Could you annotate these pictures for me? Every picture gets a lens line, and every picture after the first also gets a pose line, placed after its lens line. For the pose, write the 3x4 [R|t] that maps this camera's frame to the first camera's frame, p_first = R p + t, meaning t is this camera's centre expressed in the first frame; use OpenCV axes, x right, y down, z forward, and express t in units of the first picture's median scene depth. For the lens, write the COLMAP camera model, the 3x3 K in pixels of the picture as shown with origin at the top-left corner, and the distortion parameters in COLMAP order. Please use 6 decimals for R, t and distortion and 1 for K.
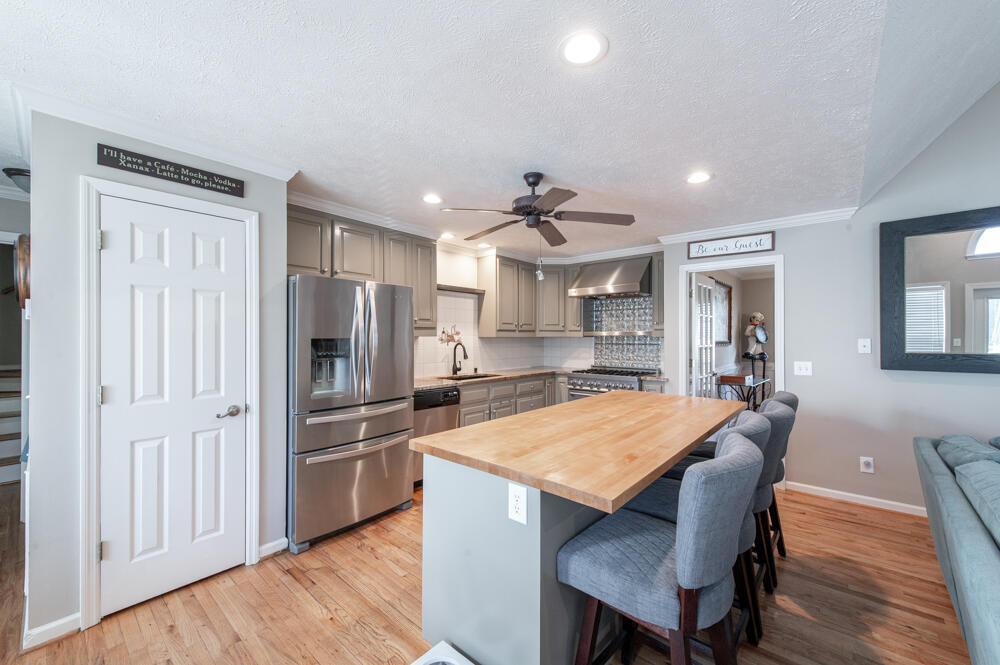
lens RADIAL K [[401.8, 0, 503.4], [0, 401.8, 335.3], [0, 0, 1]] dist [0.002310, -0.000163]
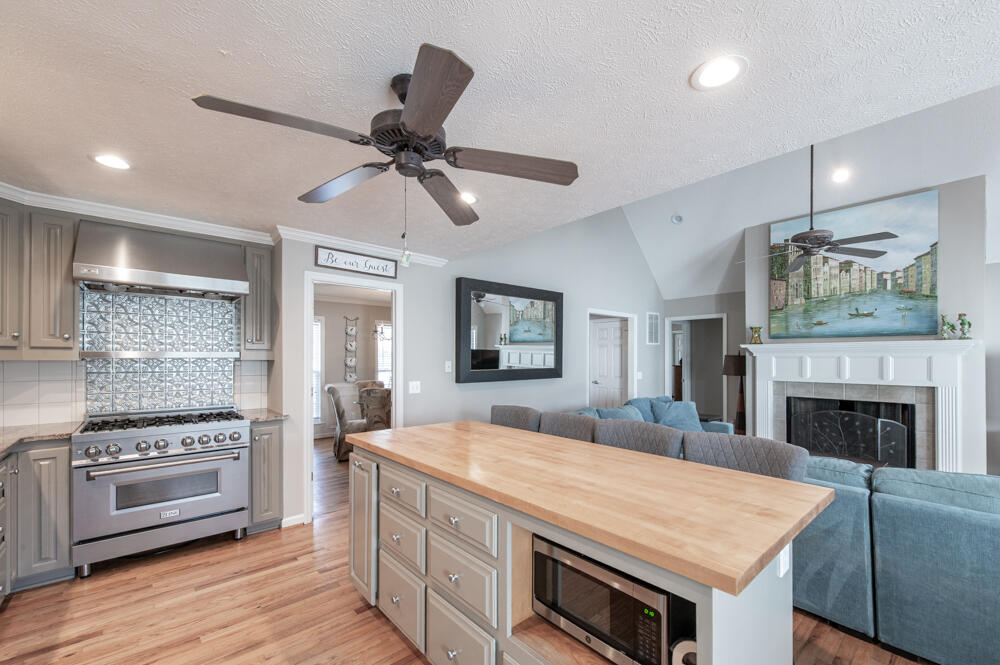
lens RADIAL K [[412.3, 0, 497.1], [0, 412.3, 362.7], [0, 0, 1]] dist [0.000889, -0.000453]
pose [[0.123646, -0.013138, 0.992239, -0.364245], [-0.005687, 0.999887, 0.013948, -0.005699], [-0.992310, -0.007368, 0.123557, 0.577974]]
